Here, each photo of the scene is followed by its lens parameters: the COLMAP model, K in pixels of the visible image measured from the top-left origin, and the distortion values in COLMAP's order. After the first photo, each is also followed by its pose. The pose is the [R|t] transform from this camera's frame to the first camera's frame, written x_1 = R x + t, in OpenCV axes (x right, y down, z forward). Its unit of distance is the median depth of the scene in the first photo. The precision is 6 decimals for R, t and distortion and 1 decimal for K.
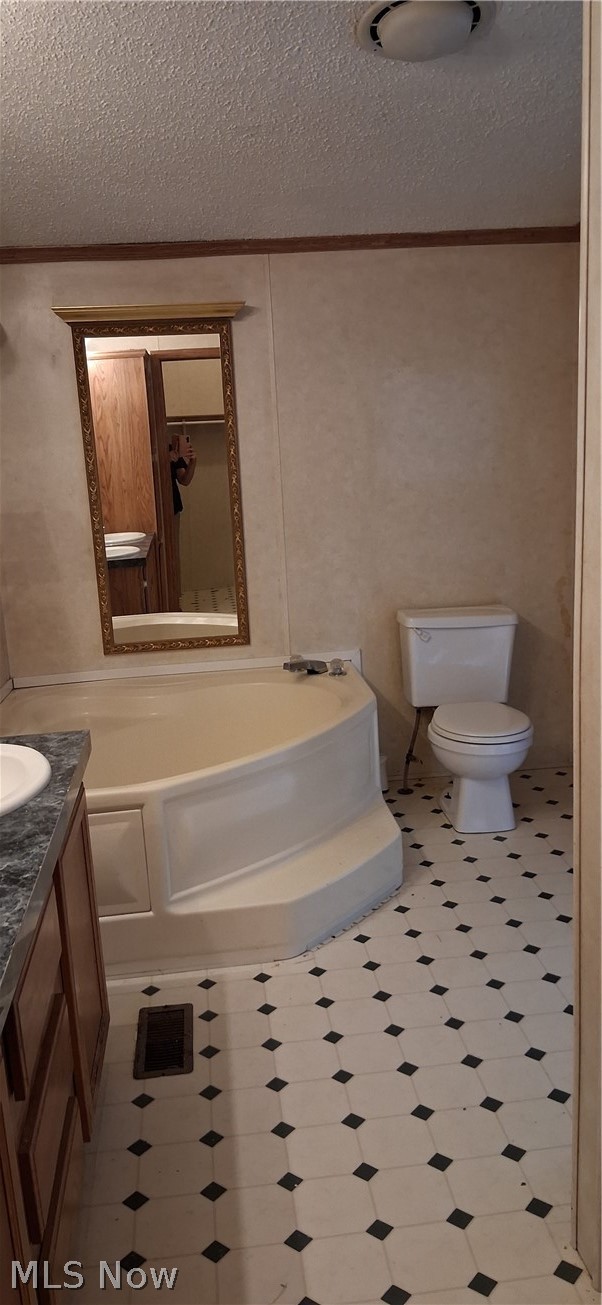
lens RADIAL K [[970.0, 0, 301.0], [0, 970.0, 652.5], [0, 0, 1]] dist [0.011560, 0.000897]
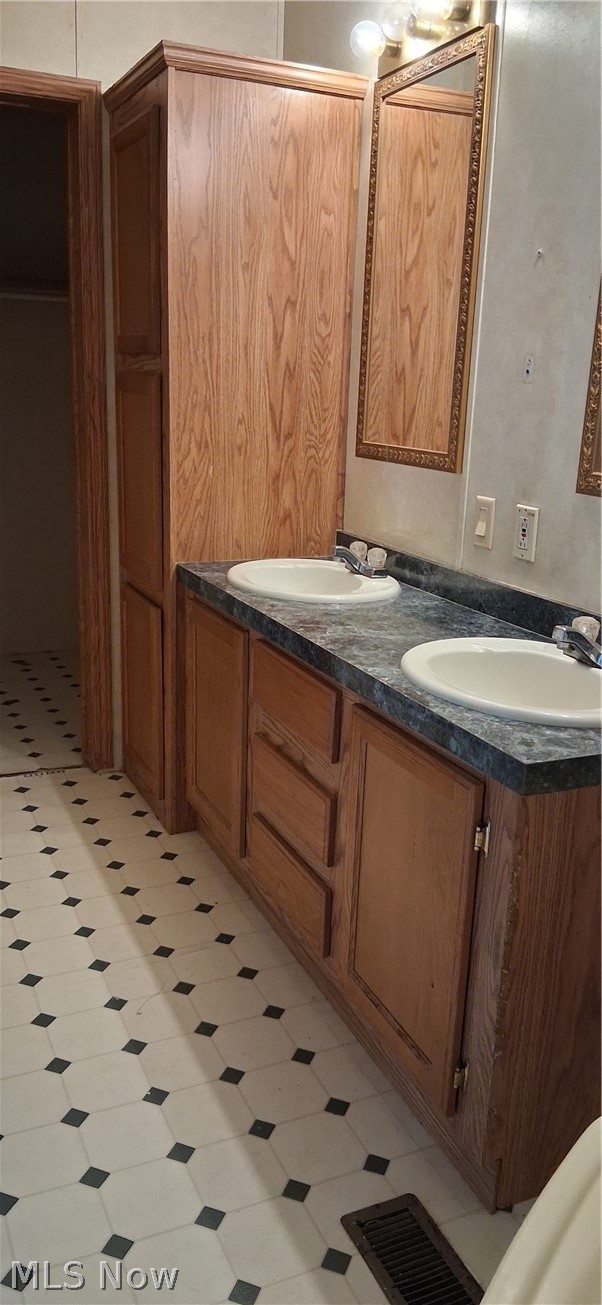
lens RADIAL K [[970.0, 0, 301.0], [0, 970.0, 652.5], [0, 0, 1]] dist [0.011560, 0.000897]
pose [[-0.947563, 0.104639, -0.301952, 0.090115], [-0.054844, 0.877606, 0.476235, -0.275665], [0.314827, 0.467823, -0.825848, 1.538627]]
